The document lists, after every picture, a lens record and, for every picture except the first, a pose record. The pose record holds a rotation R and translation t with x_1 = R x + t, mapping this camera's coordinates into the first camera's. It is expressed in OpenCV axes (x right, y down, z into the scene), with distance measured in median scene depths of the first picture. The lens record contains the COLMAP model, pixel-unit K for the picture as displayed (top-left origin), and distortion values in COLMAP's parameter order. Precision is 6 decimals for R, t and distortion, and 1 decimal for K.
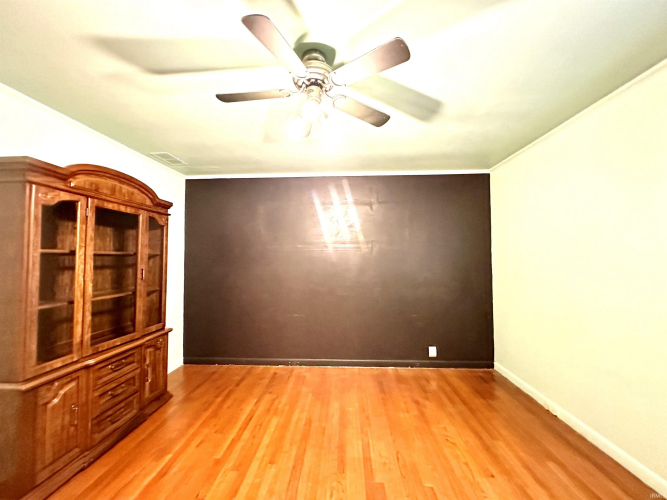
lens RADIAL K [[267.0, 0, 333.5], [0, 267.0, 250.0], [0, 0, 1]] dist [-0.000883, 0.000143]
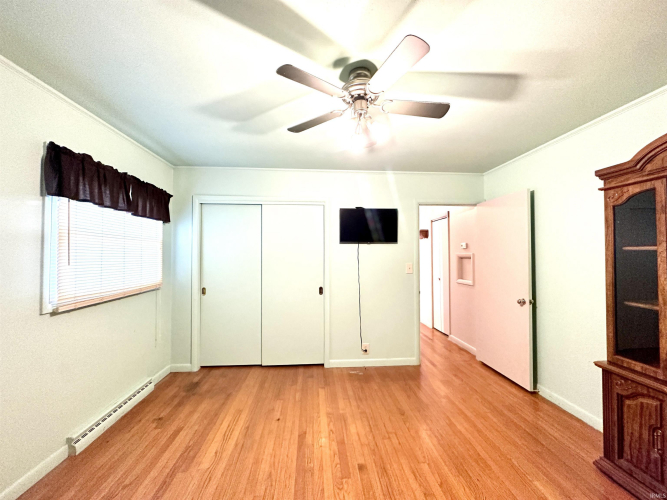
lens RADIAL K [[267.0, 0, 333.5], [0, 267.0, 250.0], [0, 0, 1]] dist [-0.000883, 0.000143]
pose [[-0.992208, 0.002338, -0.124572, 0.127223], [0.009220, 0.998460, -0.054697, 0.042629], [0.124252, -0.055420, -0.990702, 1.481485]]
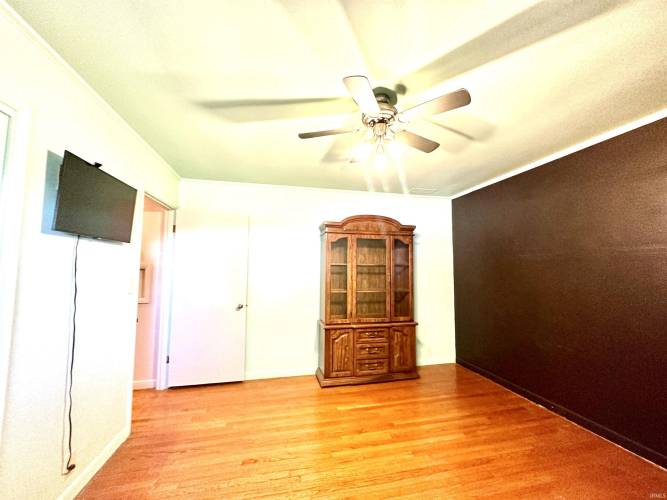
lens RADIAL K [[267.0, 0, 333.5], [0, 267.0, 250.0], [0, 0, 1]] dist [-0.000883, 0.000143]
pose [[0.270359, -0.067140, -0.960416, 0.712750], [0.025245, 0.997717, -0.062641, 0.018572], [0.962428, -0.007310, 0.271437, 0.346444]]
